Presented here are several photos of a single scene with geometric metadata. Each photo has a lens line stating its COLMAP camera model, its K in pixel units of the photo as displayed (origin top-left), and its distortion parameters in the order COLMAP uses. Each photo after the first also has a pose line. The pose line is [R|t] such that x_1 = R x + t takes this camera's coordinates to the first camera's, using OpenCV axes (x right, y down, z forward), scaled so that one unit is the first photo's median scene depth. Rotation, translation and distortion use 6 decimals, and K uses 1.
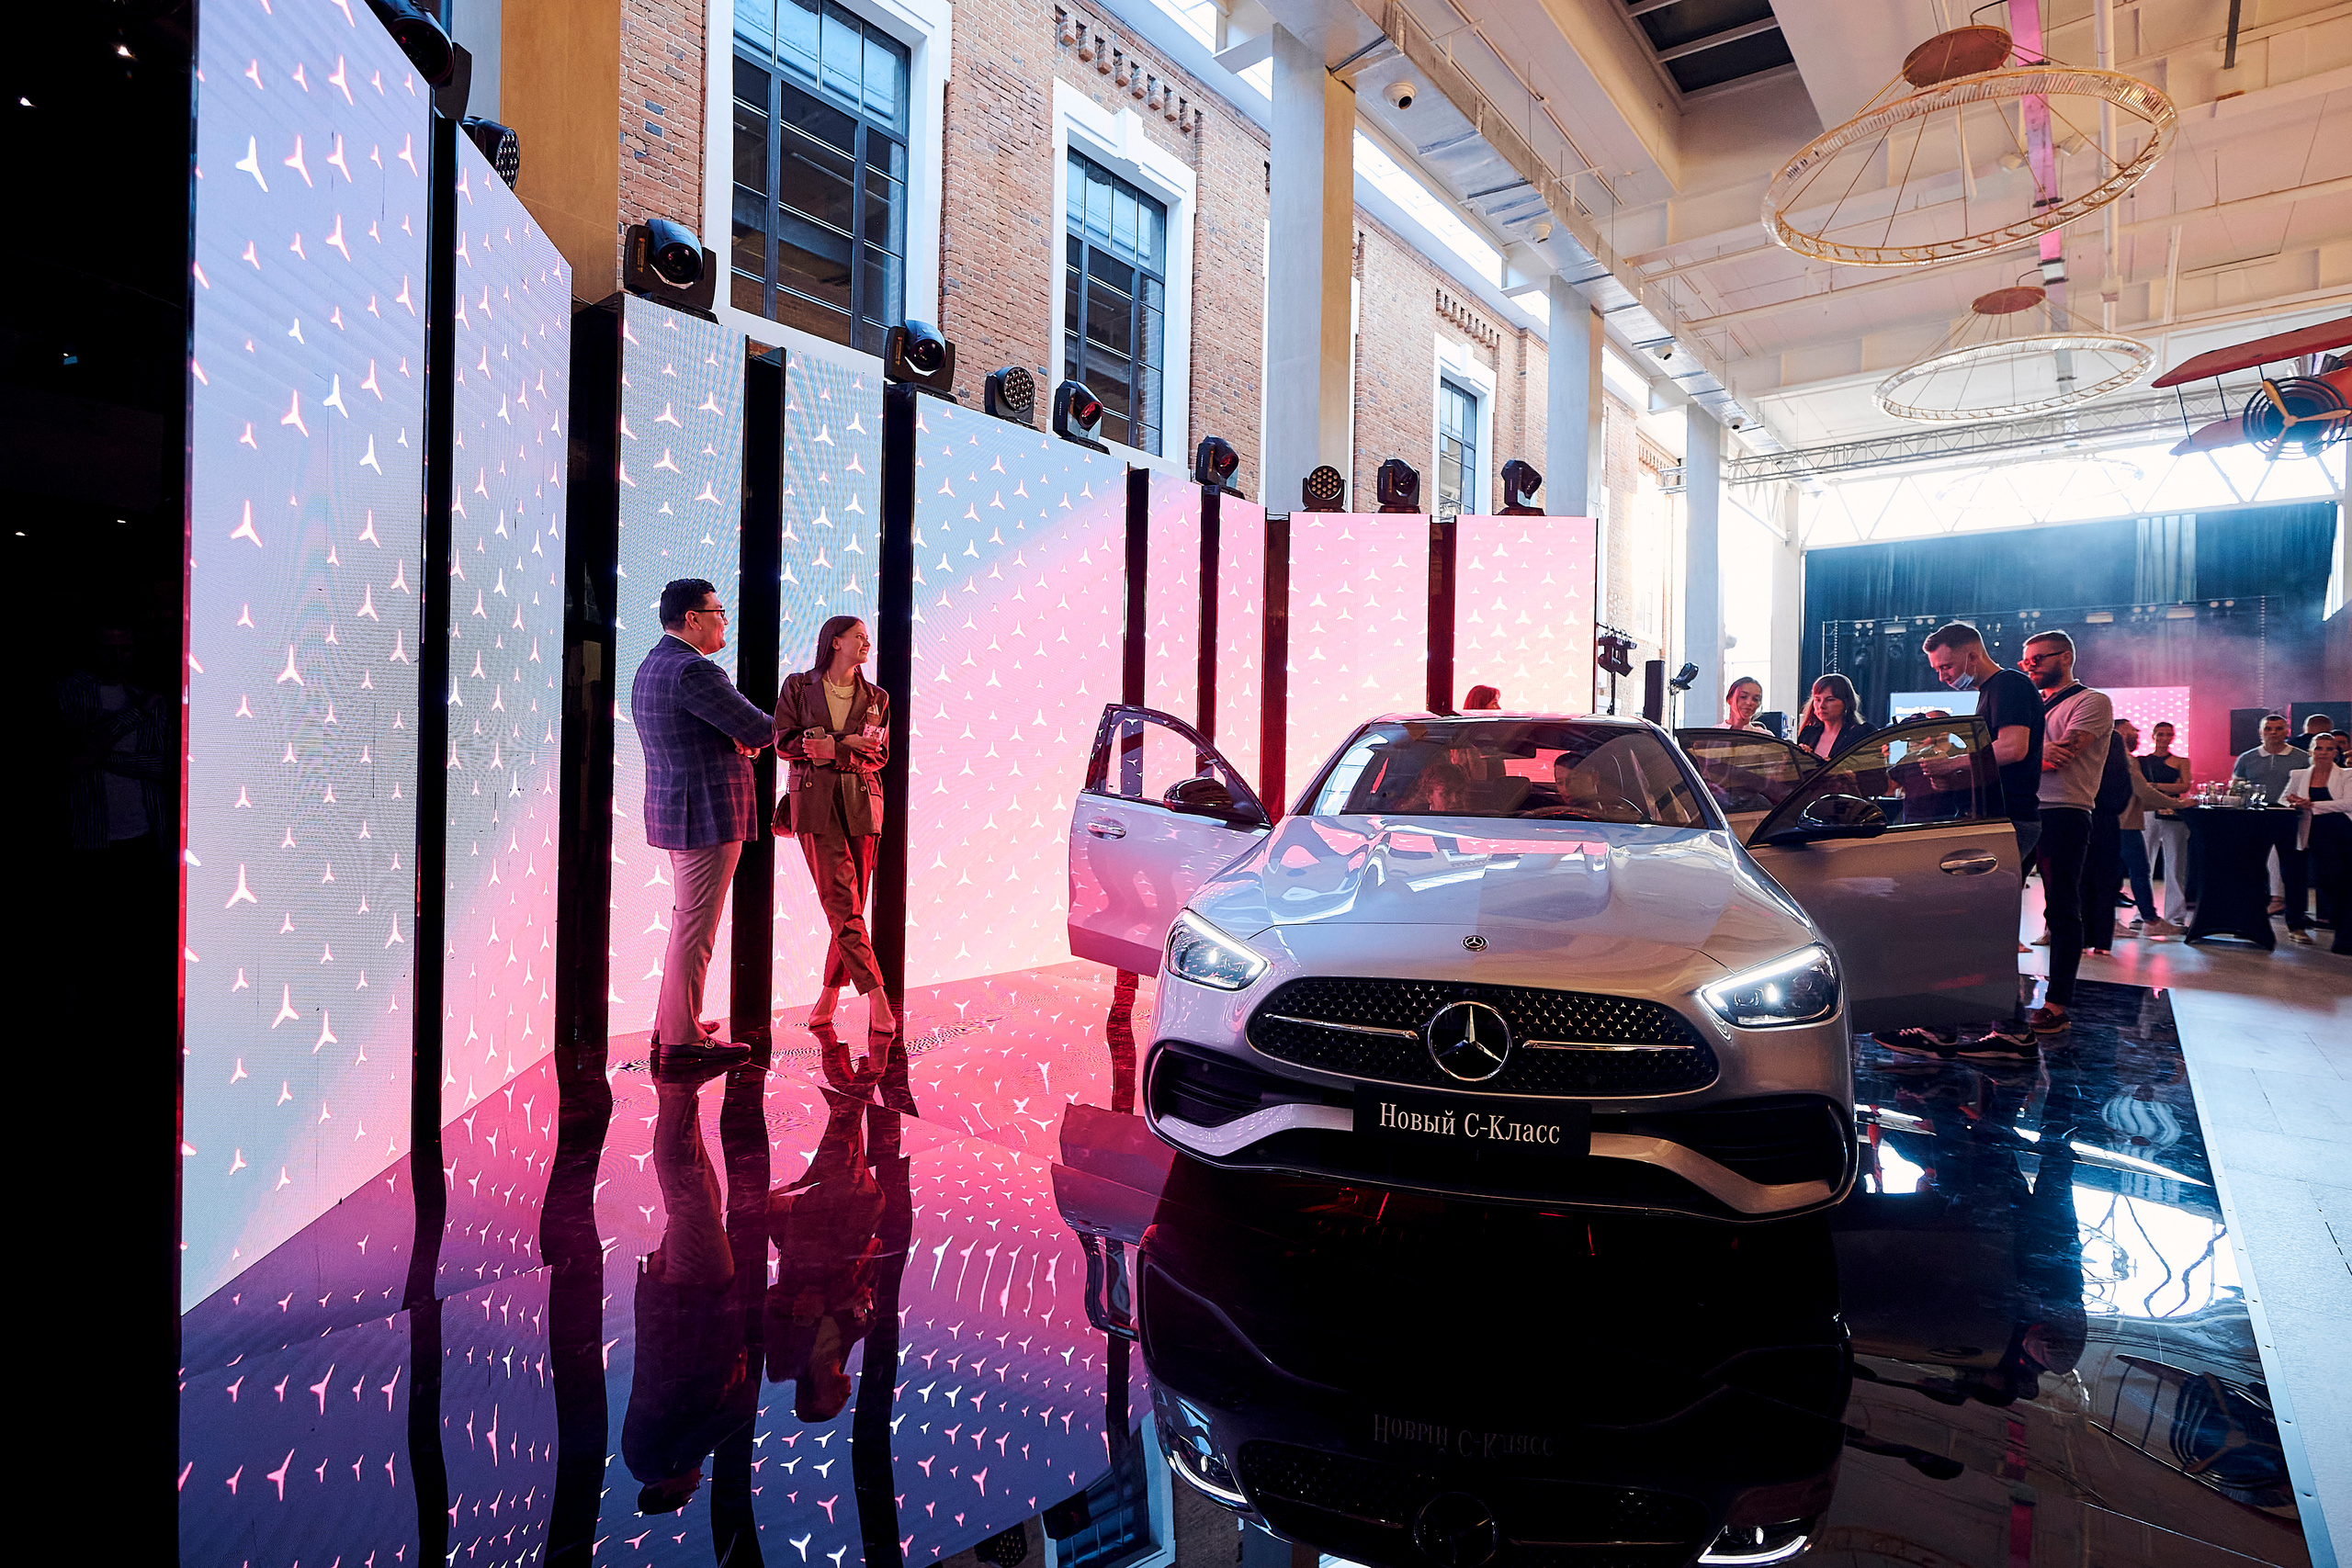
lens RADIAL K [[1122.2, 0, 1276.2], [0, 1122.2, 776.7], [0, 0, 1]] dist [0.001120, 0.000404]
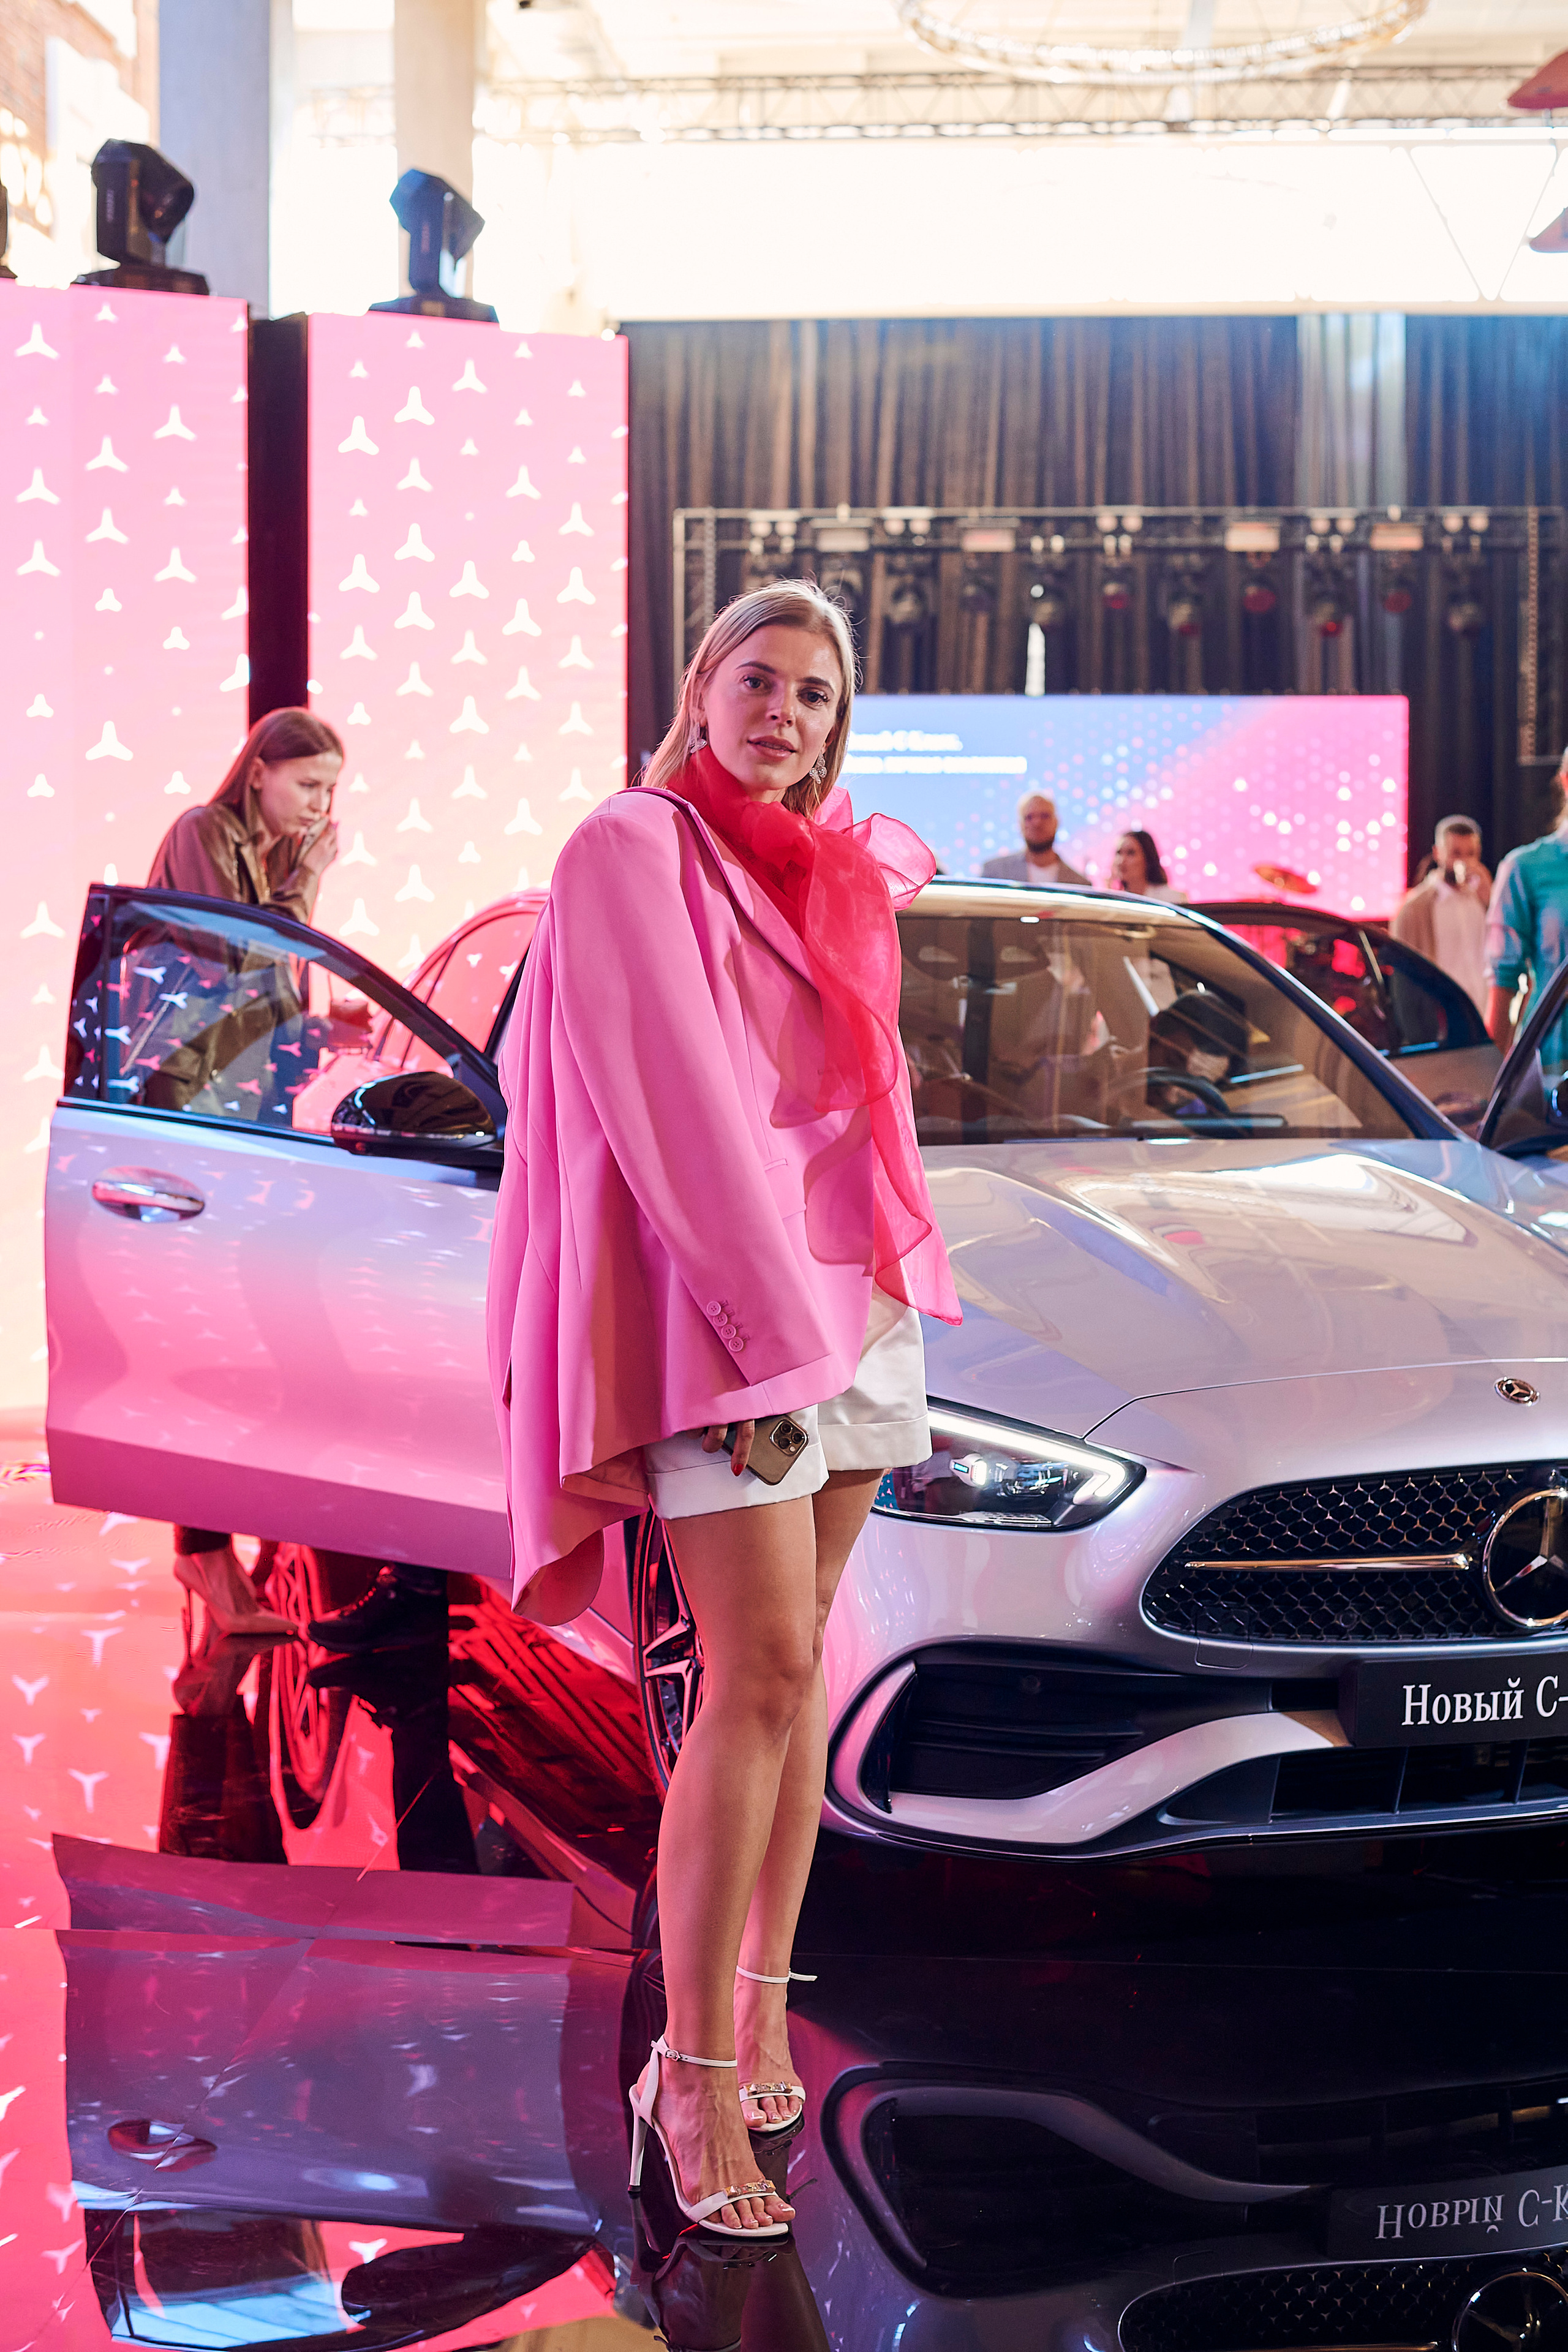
lens RADIAL K [[3383.3, 0, 776.8], [0, 3383.3, 1171.3], [0, 0, 1]] dist [-0.110669, 0.011022]
pose [[0.847389, -0.060760, 0.527484, -0.268318], [0.015052, 0.995781, 0.090521, -0.032519], [-0.530759, -0.068767, 0.844729, -0.064093]]
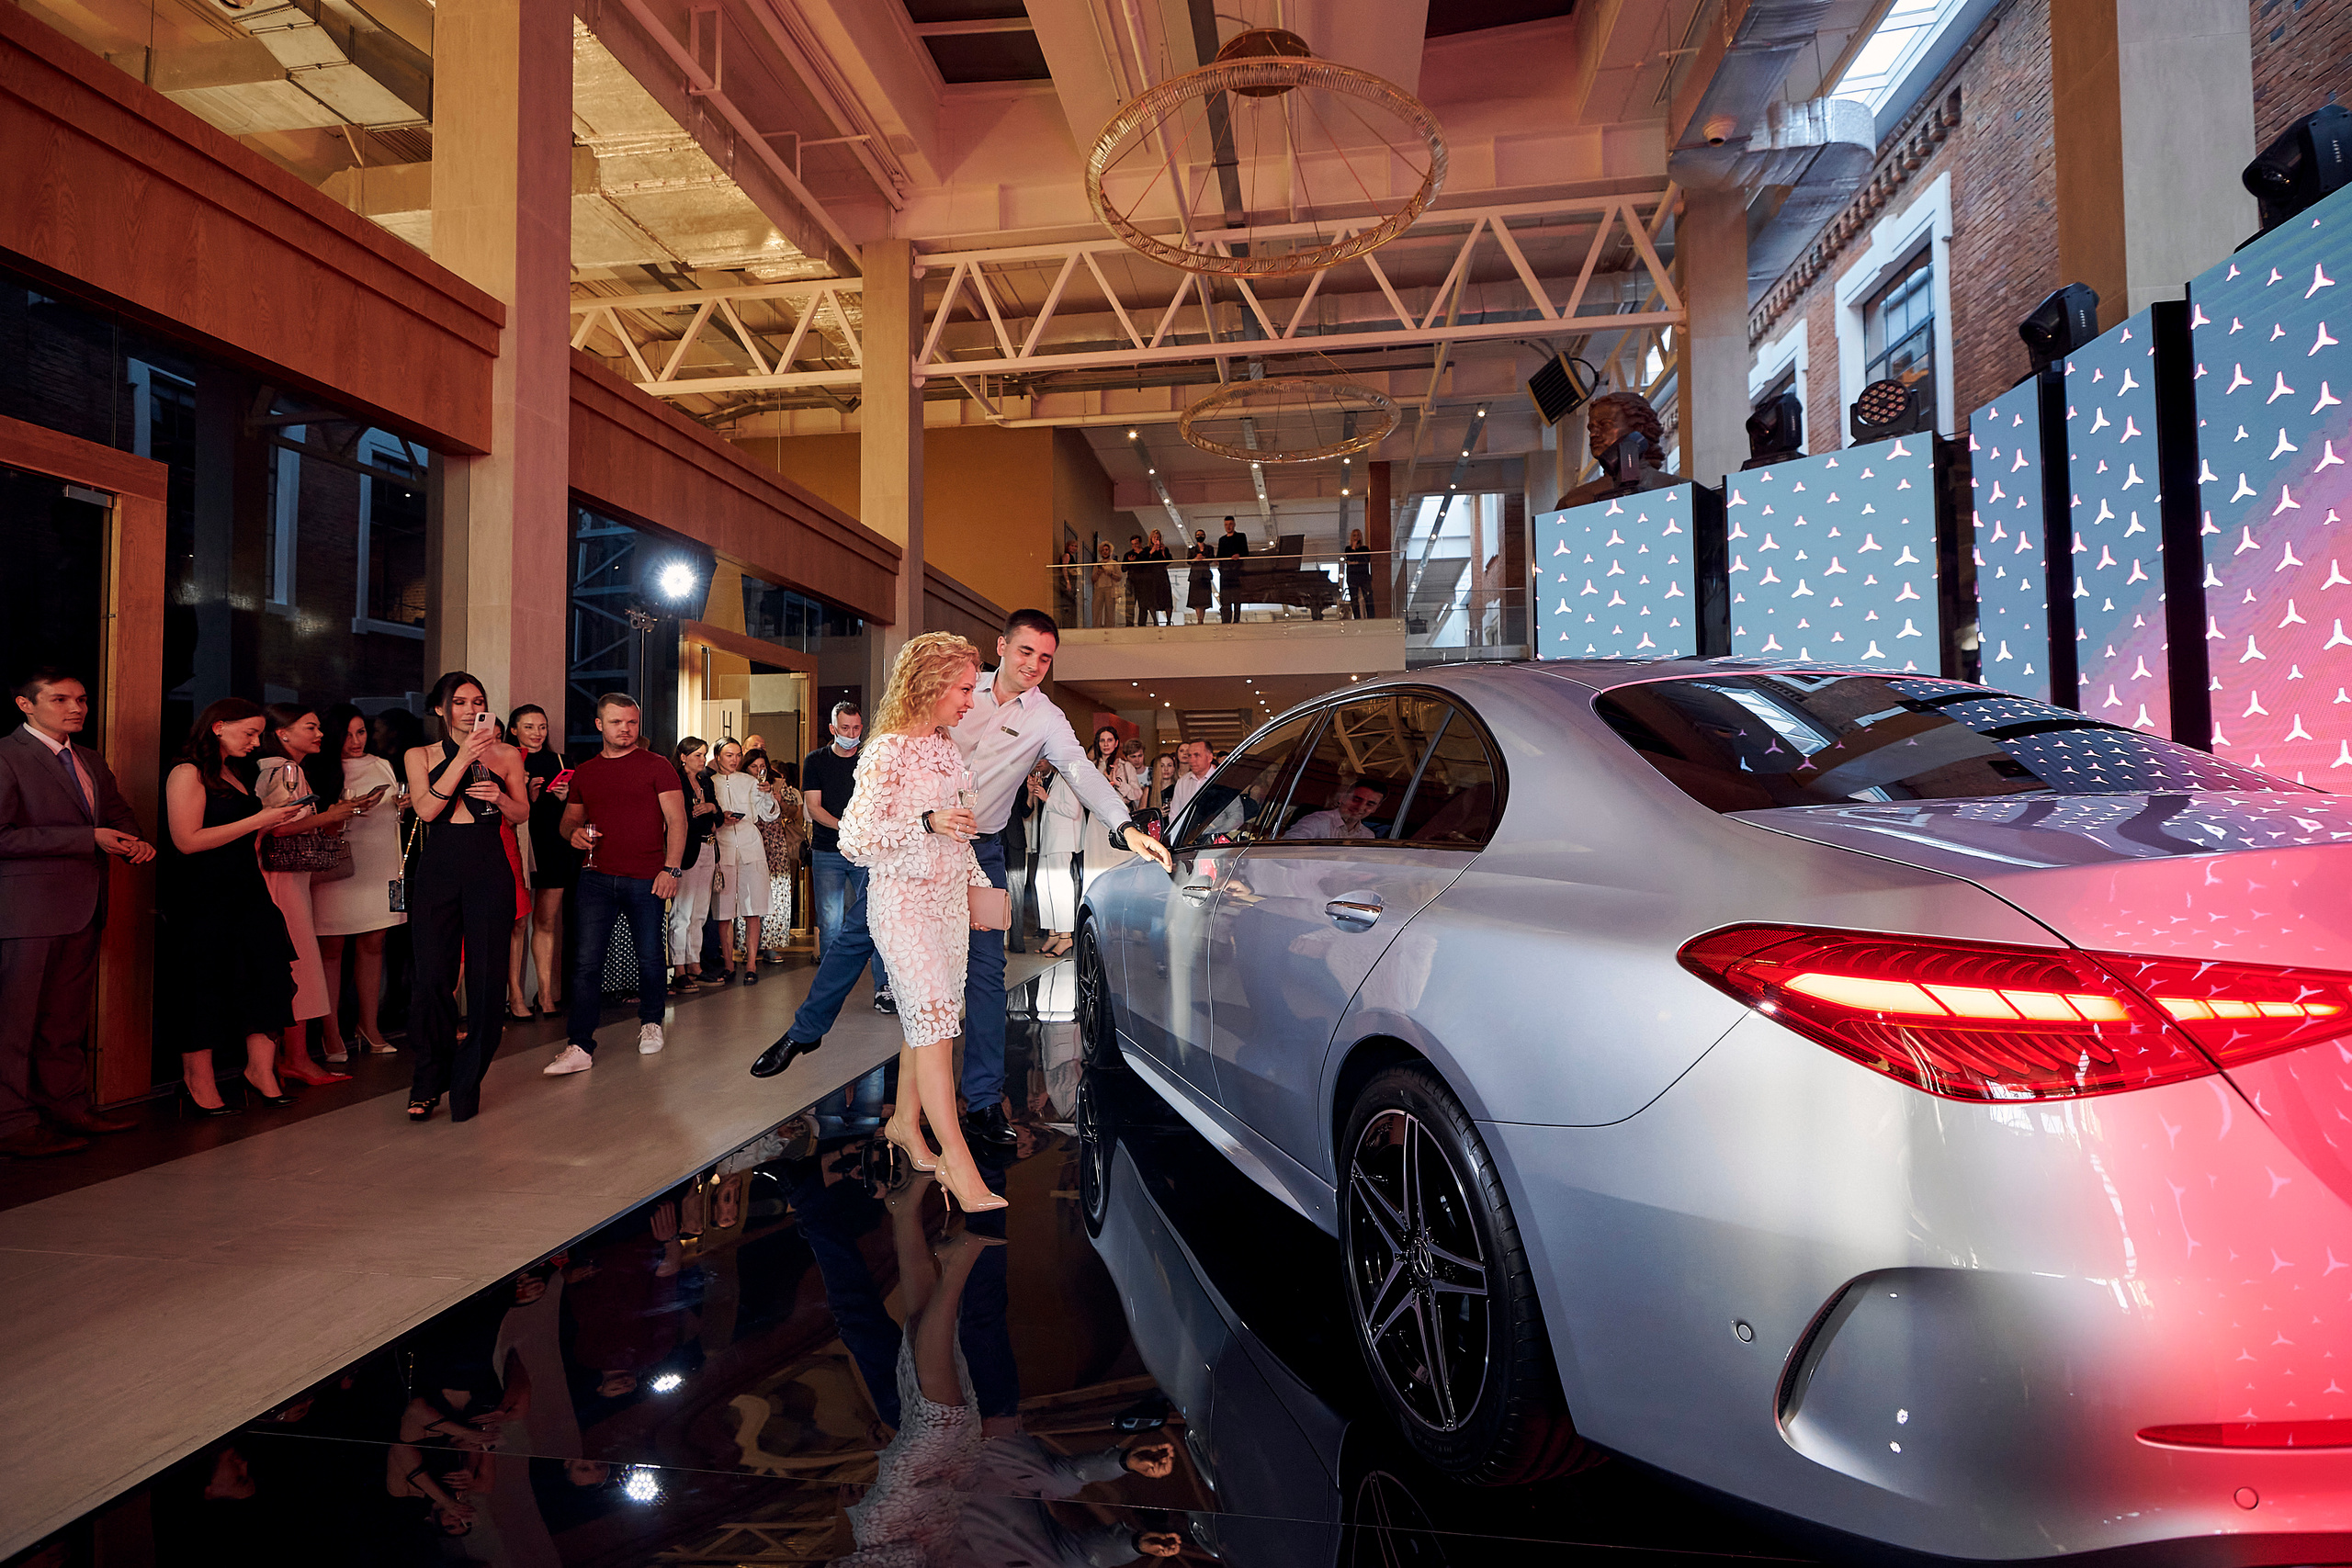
lens RADIAL K [[1085.5, 0, 1162.0], [0, 1085.5, 768.2], [0, 0, 1]] dist [0.000951, 0.000142]
pose [[-0.881951, -0.030128, -0.470377, 0.342638], [-0.009452, 0.998885, -0.046256, 0.009719], [0.471247, -0.036350, -0.881252, 0.736985]]
